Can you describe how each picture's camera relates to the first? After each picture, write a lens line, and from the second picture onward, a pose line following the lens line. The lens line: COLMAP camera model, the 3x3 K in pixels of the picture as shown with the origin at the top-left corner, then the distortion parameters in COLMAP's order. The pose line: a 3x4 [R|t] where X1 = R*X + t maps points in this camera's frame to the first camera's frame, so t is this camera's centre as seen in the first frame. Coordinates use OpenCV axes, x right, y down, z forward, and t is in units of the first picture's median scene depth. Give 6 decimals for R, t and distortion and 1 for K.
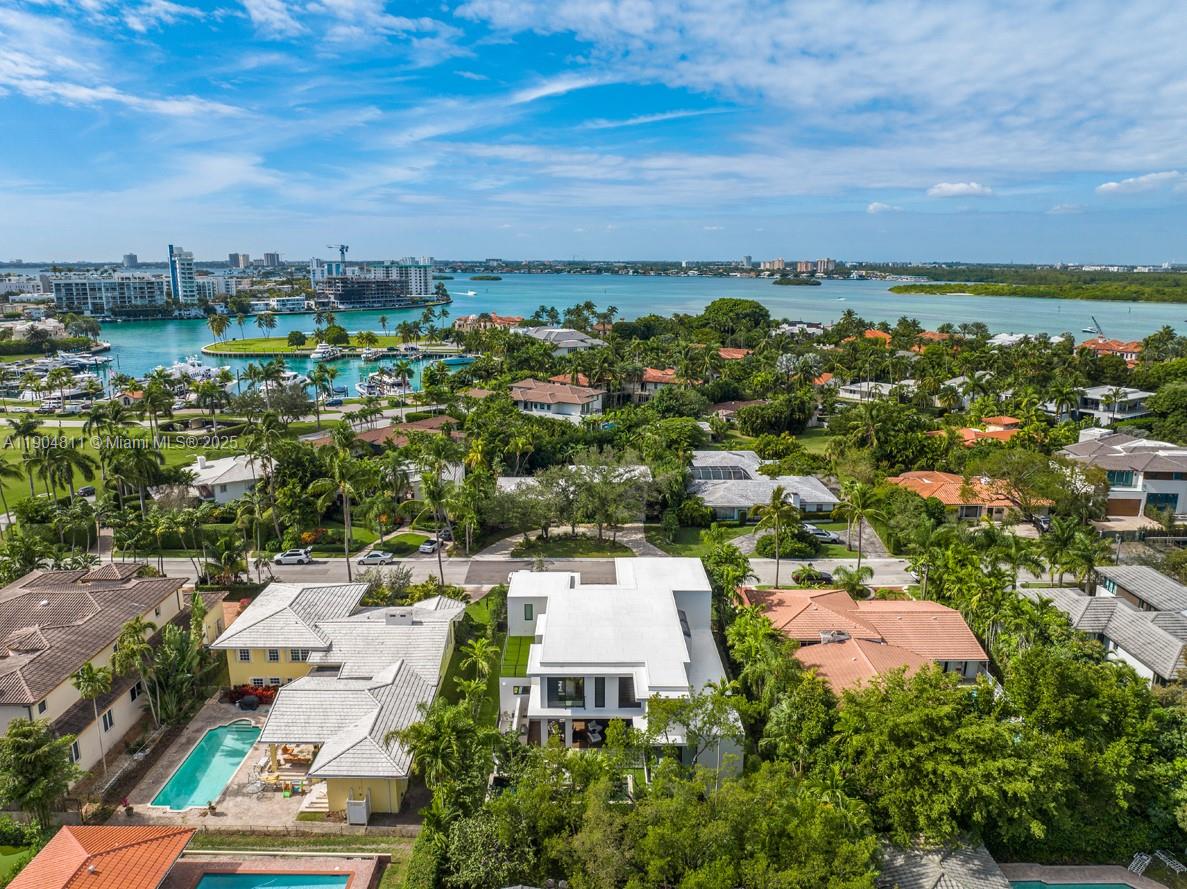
lens RADIAL K [[815.7, 0, 593.5], [0, 815.7, 444.5], [0, 0, 1]] dist [-0.004228, -0.000756]
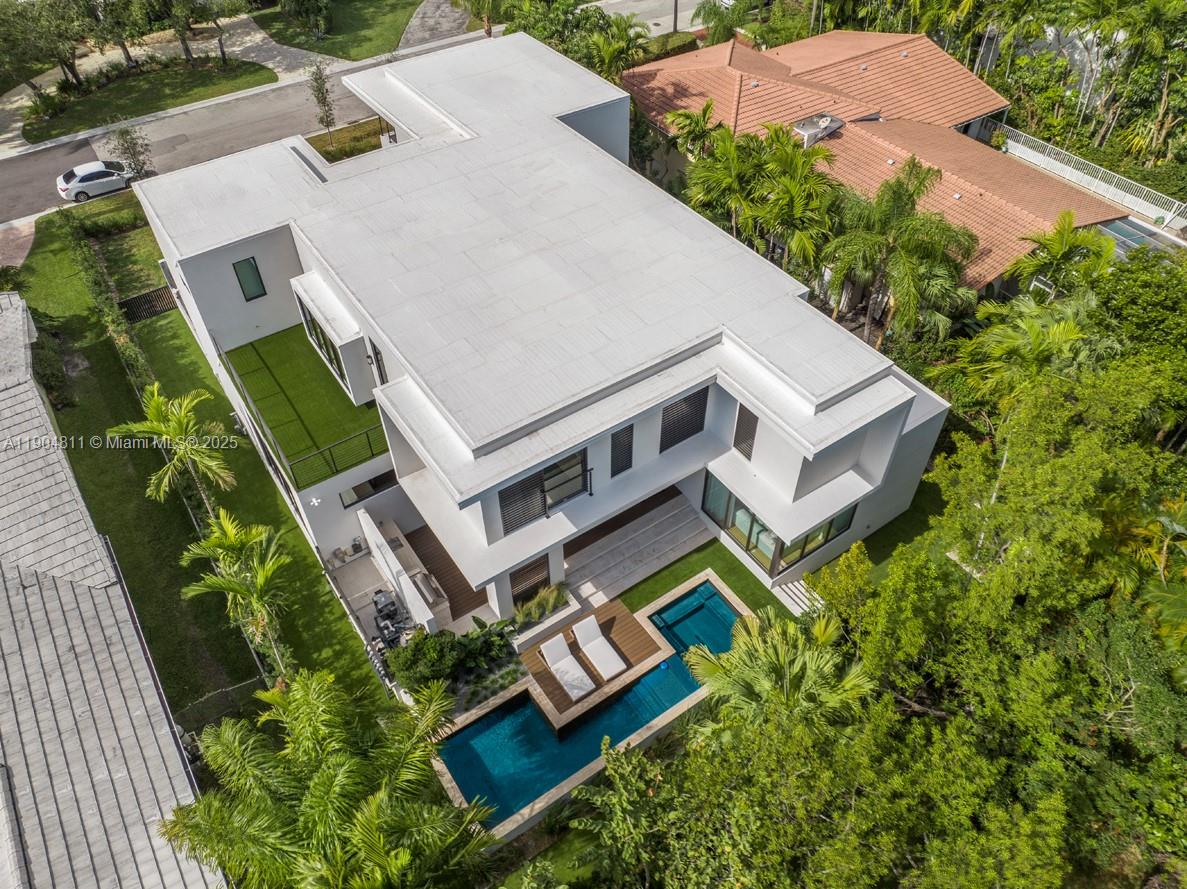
lens RADIAL K [[830.7, 0, 593.5], [0, 830.7, 444.5], [0, 0, 1]] dist [-0.061717, 0.033434]
pose [[0.827126, -0.412567, 0.381643, -0.083867], [0.128849, 0.800176, 0.585761, 0.045870], [-0.547047, -0.435324, 0.715005, 0.419039]]
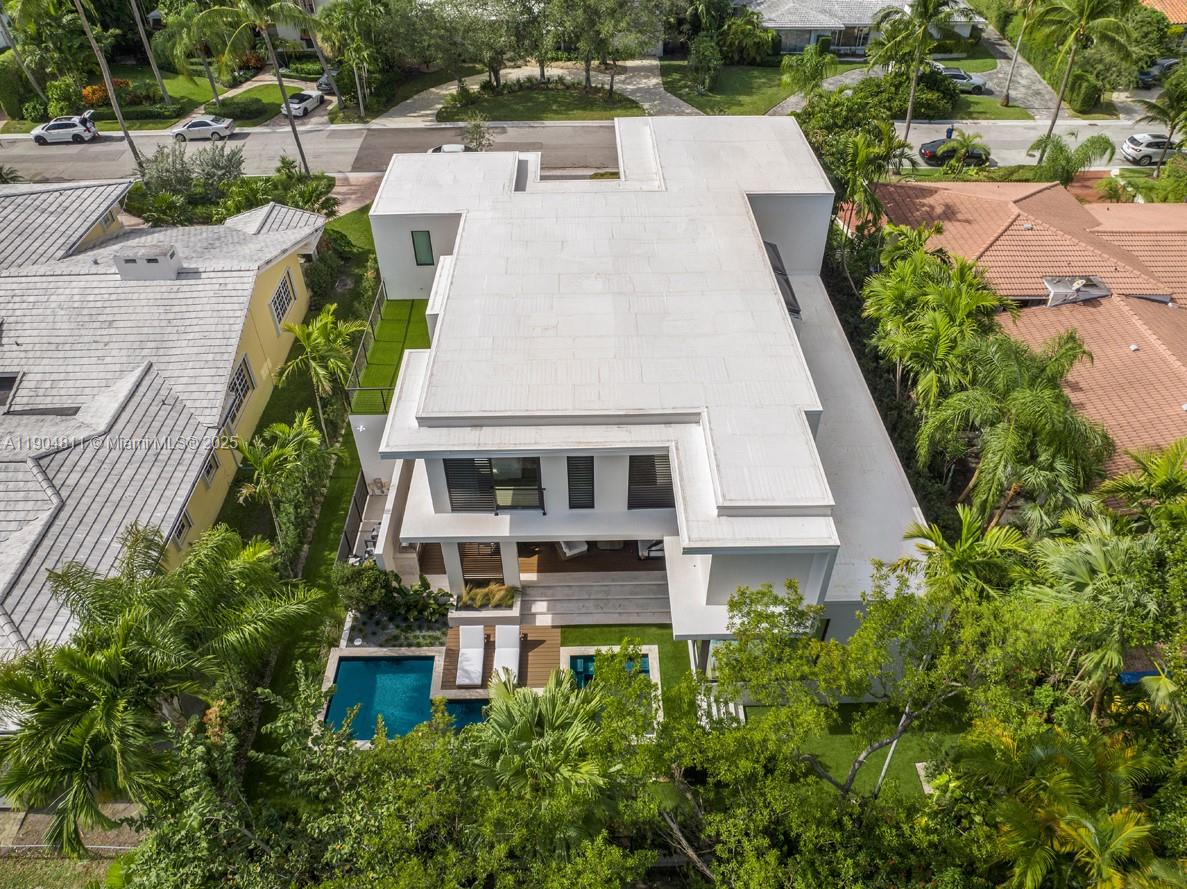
lens RADIAL K [[830.7, 0, 593.5], [0, 830.7, 444.5], [0, 0, 1]] dist [-0.061717, 0.033434]
pose [[0.999893, -0.014149, 0.003764, 0.007148], [0.010505, 0.872411, 0.488660, 0.054384], [-0.010198, -0.488568, 0.872466, 0.376951]]
